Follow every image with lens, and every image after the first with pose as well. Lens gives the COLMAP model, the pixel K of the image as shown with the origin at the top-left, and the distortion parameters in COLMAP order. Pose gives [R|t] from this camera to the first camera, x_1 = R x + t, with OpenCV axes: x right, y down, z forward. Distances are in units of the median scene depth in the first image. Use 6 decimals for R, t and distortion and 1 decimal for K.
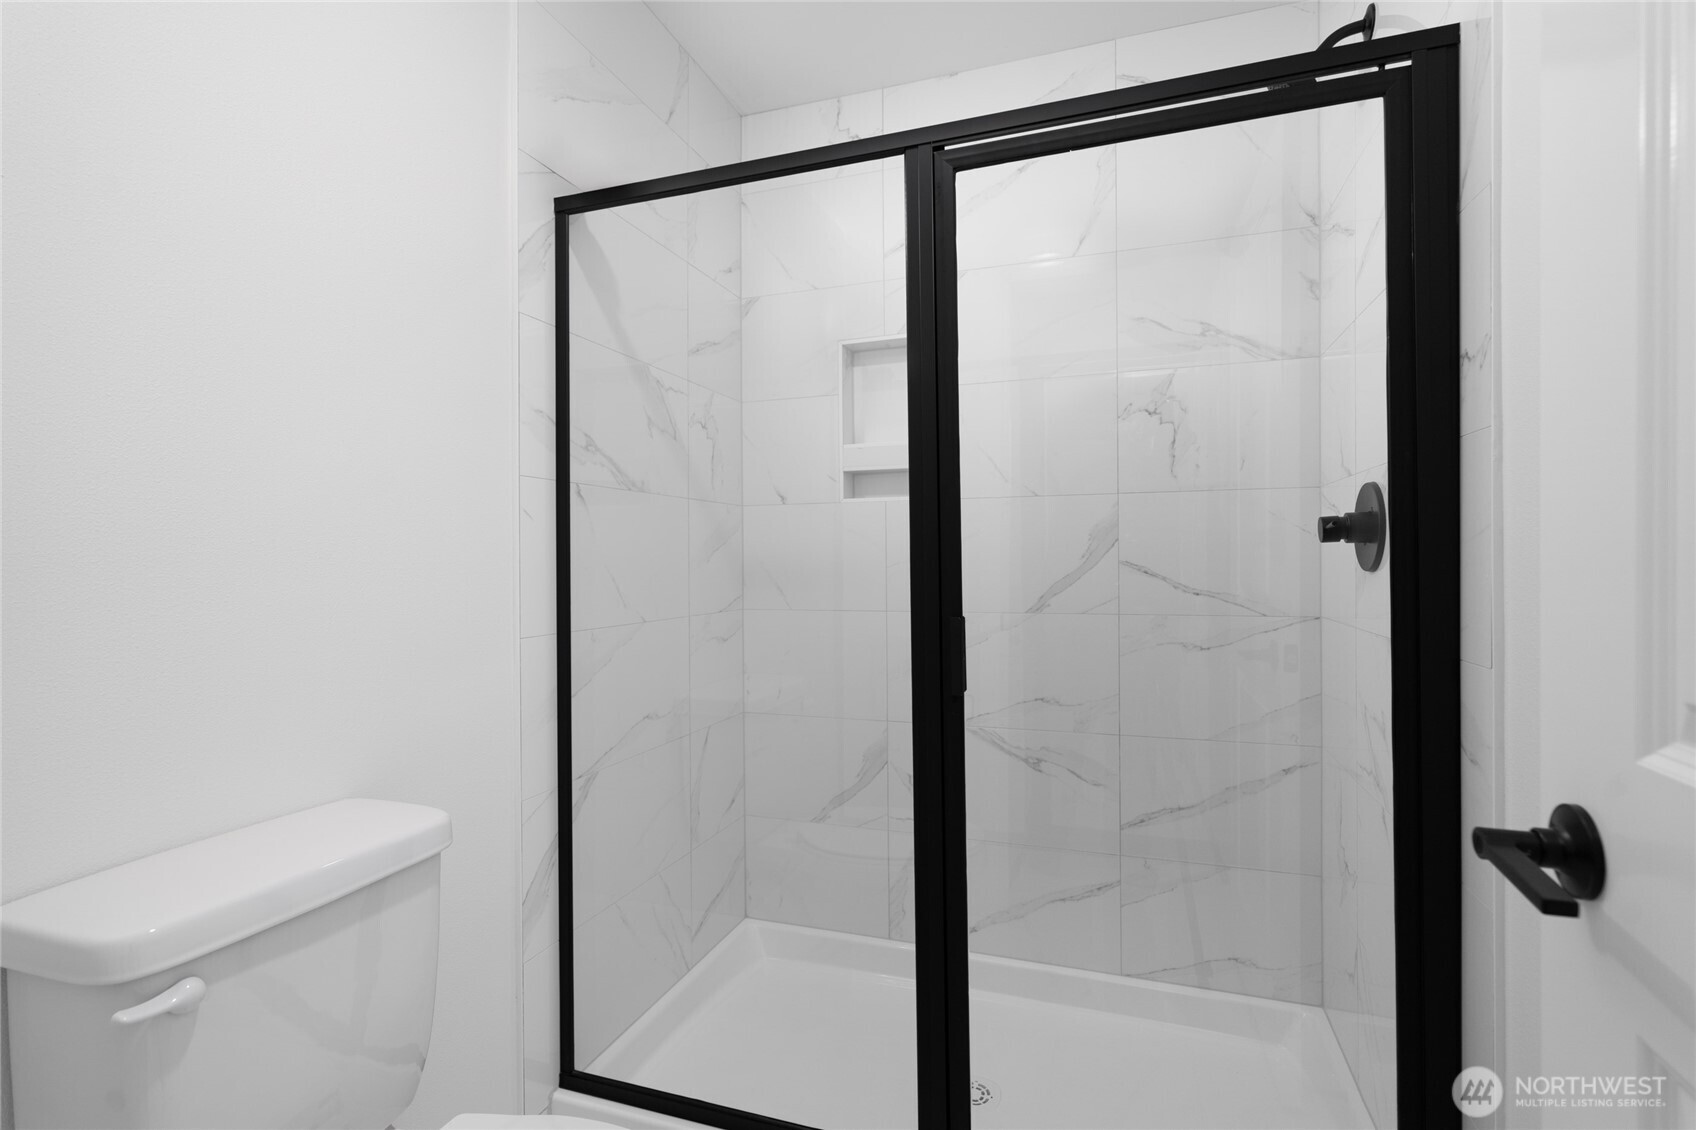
lens RADIAL K [[788.9, 0, 848.0], [0, 788.9, 565.0], [0, 0, 1]] dist [0.000222, 0.000180]
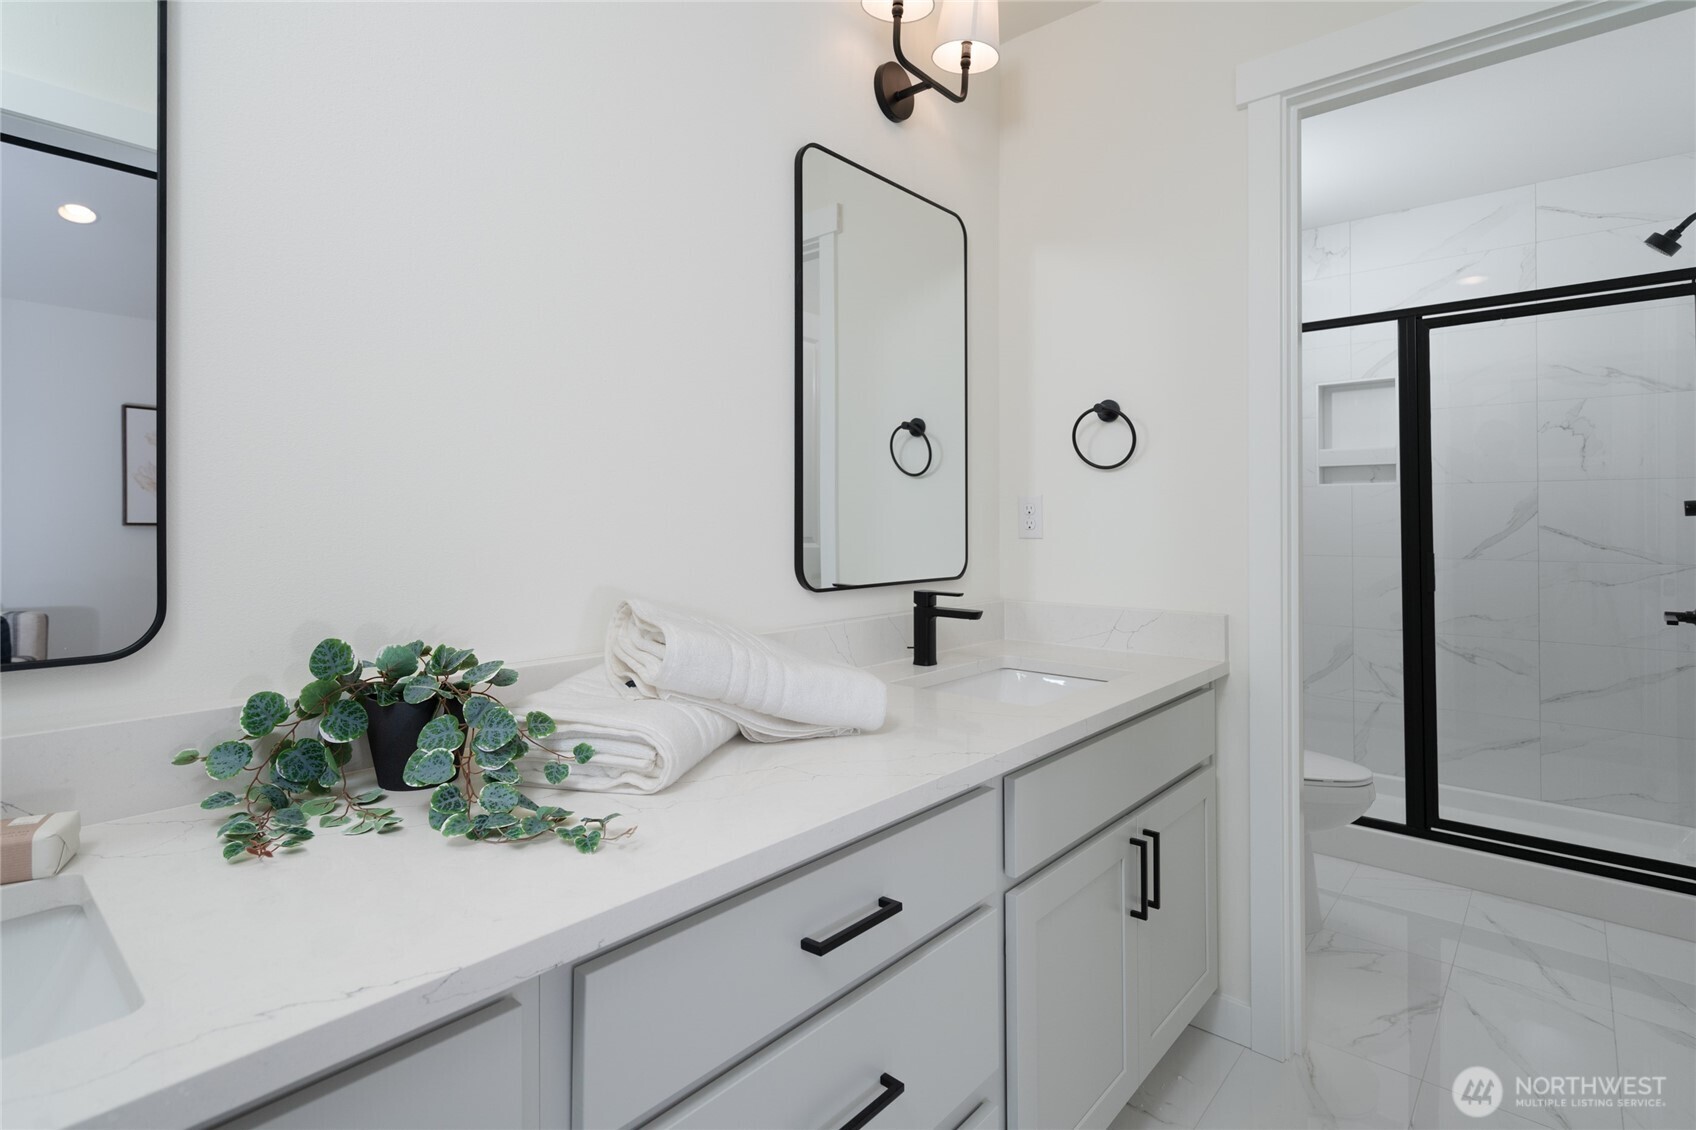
lens RADIAL K [[825.2, 0, 847.5], [0, 825.2, 519.6], [0, 0, 1]] dist [0.000880, 0.006437]
pose [[0.926720, 0.004578, -0.375724, -0.293550], [-0.009106, 0.999906, -0.010278, 0.011360], [0.375642, 0.012946, 0.926675, -0.989431]]
